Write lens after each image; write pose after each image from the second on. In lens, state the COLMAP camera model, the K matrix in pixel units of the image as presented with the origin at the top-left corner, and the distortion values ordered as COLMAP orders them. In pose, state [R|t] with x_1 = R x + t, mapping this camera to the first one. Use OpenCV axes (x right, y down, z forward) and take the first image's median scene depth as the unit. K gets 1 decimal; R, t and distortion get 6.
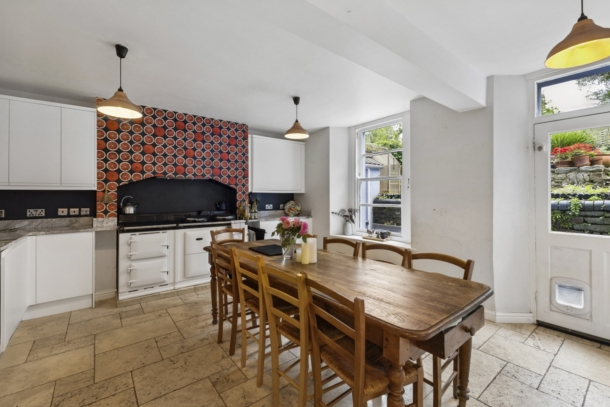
lens RADIAL K [[265.9, 0, 304.9], [0, 265.9, 200.8], [0, 0, 1]] dist [0.000372, 0.000183]
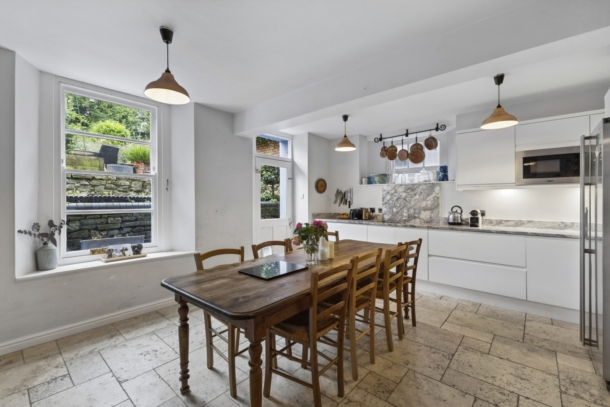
lens RADIAL K [[265.9, 0, 305.2], [0, 265.9, 200.6], [0, 0, 1]] dist [0.000372, 0.000183]
pose [[-0.185391, 0.001107, 0.982664, -0.560798], [0.015091, 0.999885, 0.001721, -0.006809], [-0.982549, 0.015148, -0.185386, 0.668862]]
